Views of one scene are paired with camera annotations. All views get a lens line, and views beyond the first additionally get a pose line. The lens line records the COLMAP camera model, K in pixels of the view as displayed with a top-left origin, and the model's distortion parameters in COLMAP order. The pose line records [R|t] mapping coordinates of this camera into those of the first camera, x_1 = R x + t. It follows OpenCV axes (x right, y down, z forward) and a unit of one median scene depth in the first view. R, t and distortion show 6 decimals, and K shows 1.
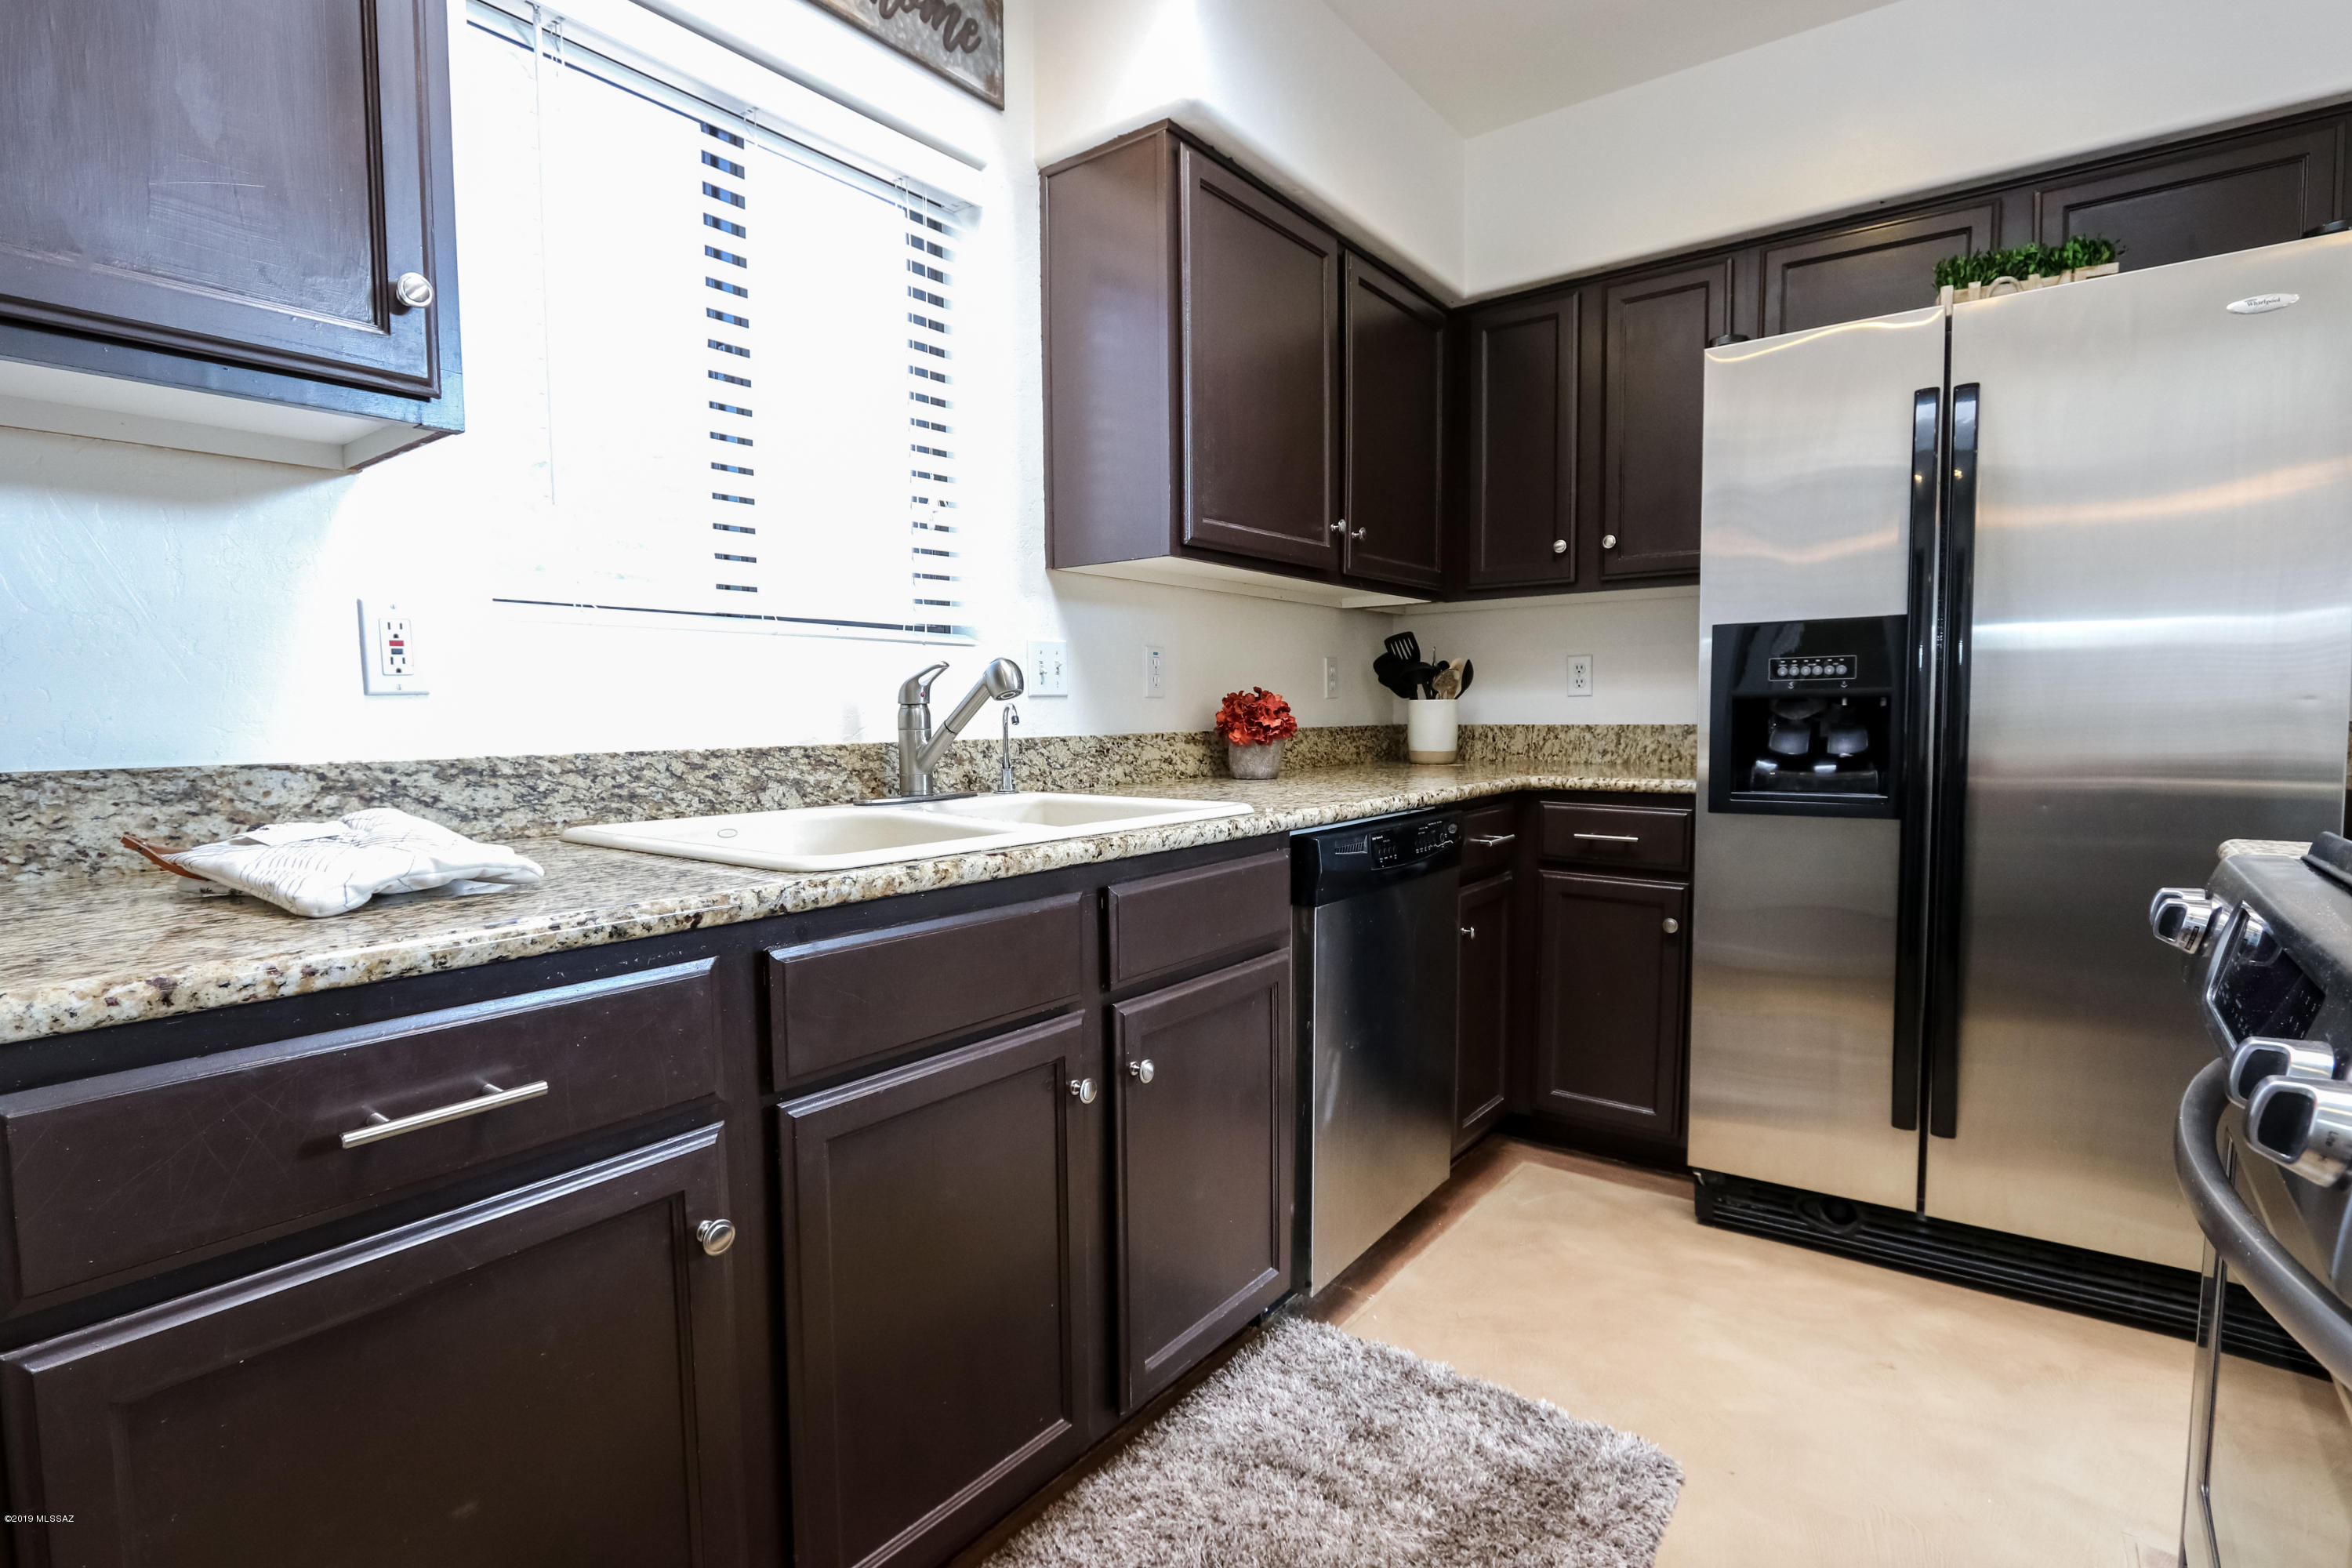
lens RADIAL K [[1144.0, 0, 1151.9], [0, 1144.0, 791.0], [0, 0, 1]] dist [-0.010782, 0.000433]
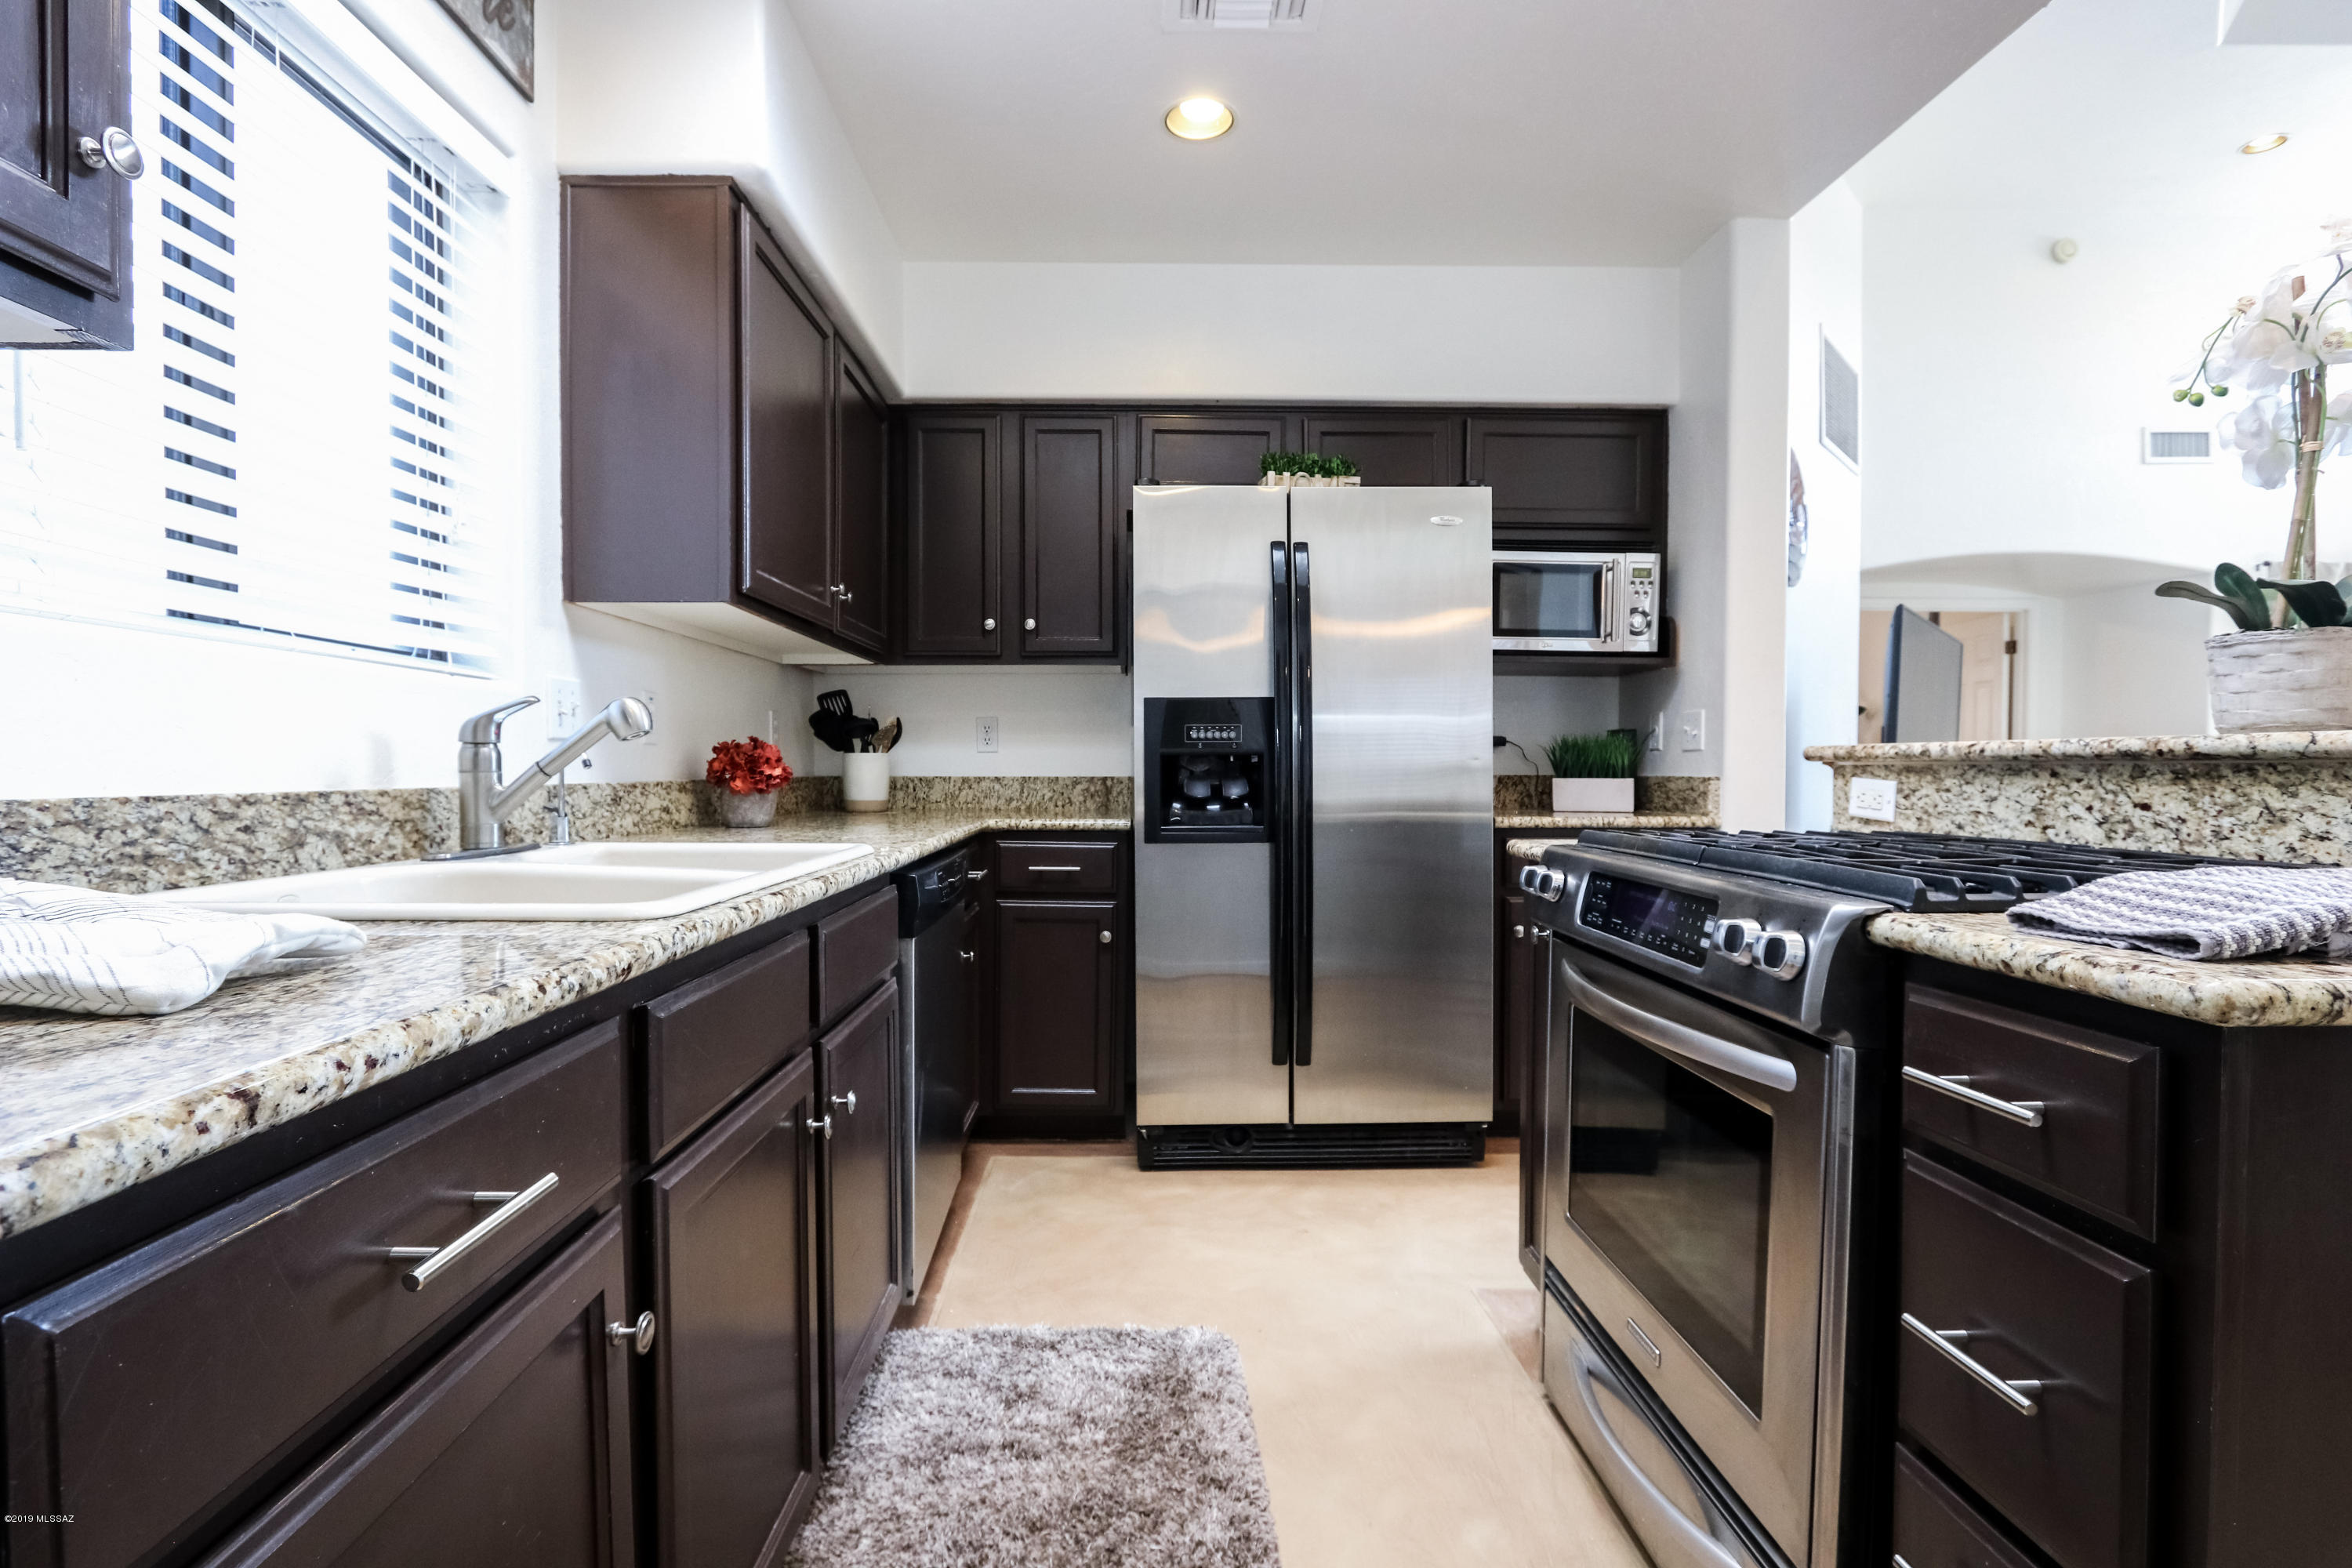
lens RADIAL K [[1089.1, 0, 1154.1], [0, 1089.1, 791.6], [0, 0, 1]] dist [-0.020950, 0.006463]
pose [[0.781951, -0.003164, 0.623332, -0.294610], [0.034519, 0.998672, -0.038233, 0.008996], [-0.622383, 0.051413, 0.781022, 0.039589]]
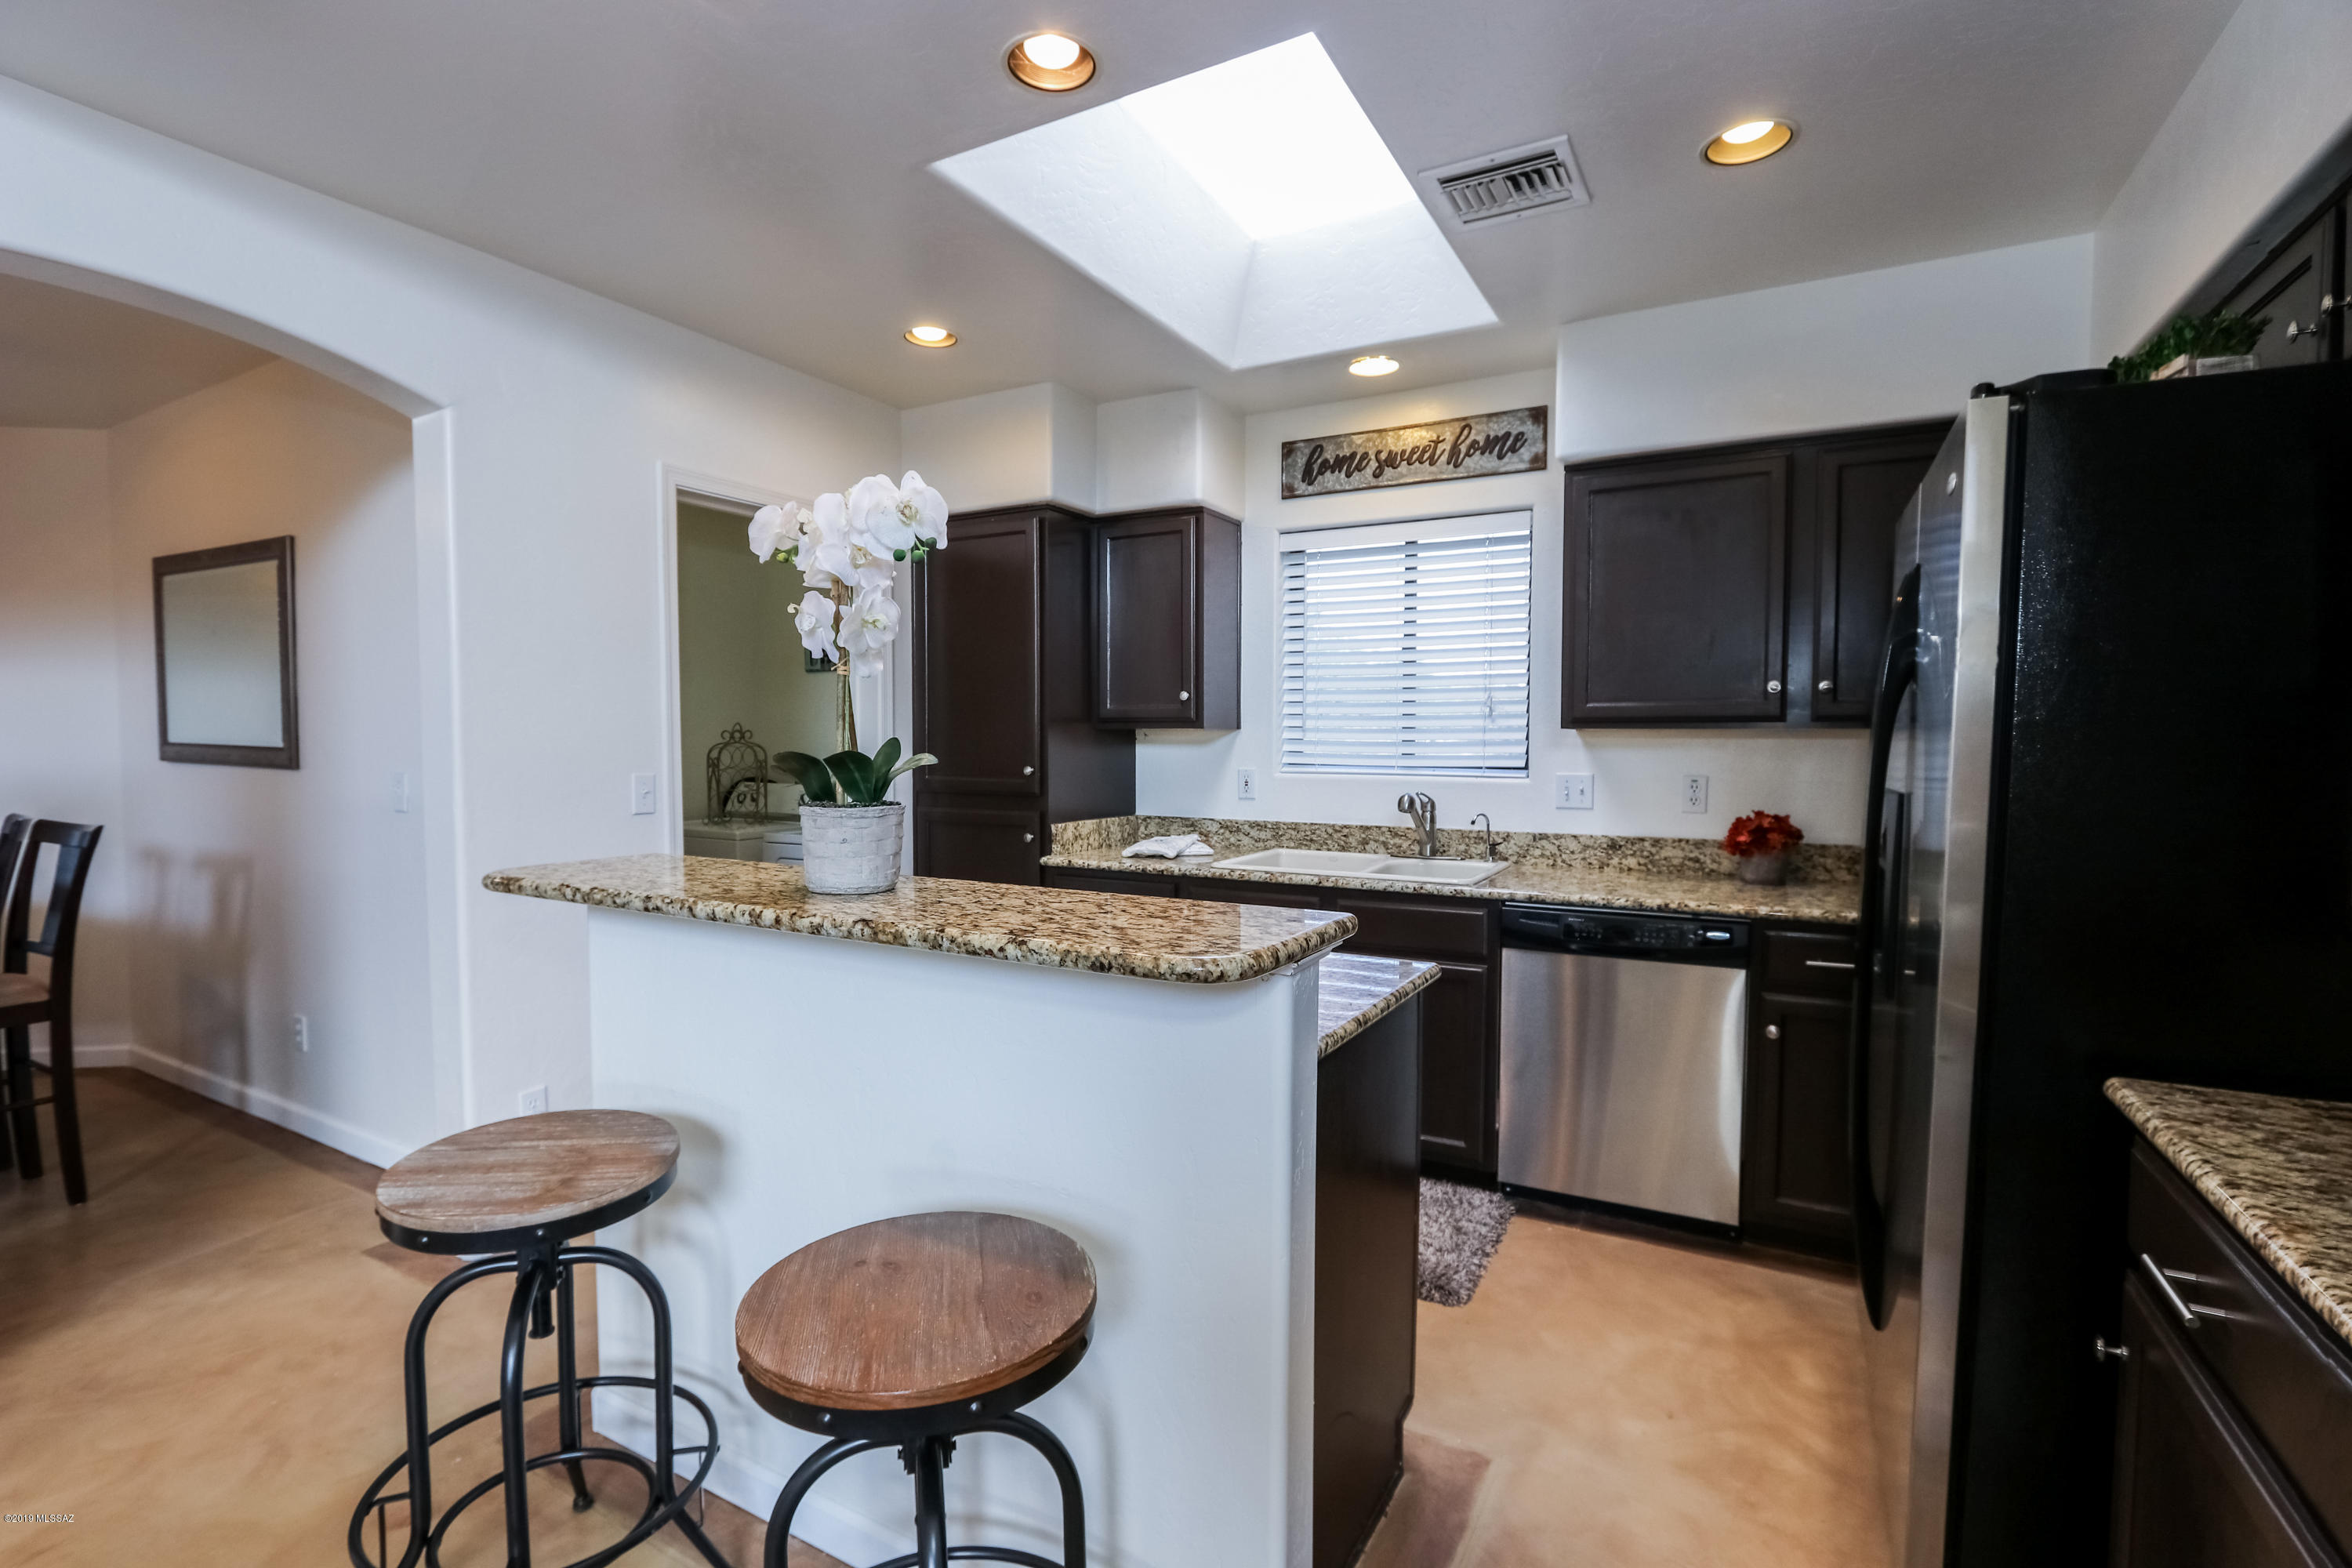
lens RADIAL K [[1089.1, 0, 1154.1], [0, 1089.1, 791.6], [0, 0, 1]] dist [-0.020950, 0.006463]
pose [[0.133930, 0.058496, -0.989263, 1.508461], [-0.072325, 0.996171, 0.049113, -0.156183], [0.988348, 0.064971, 0.137648, 0.231436]]
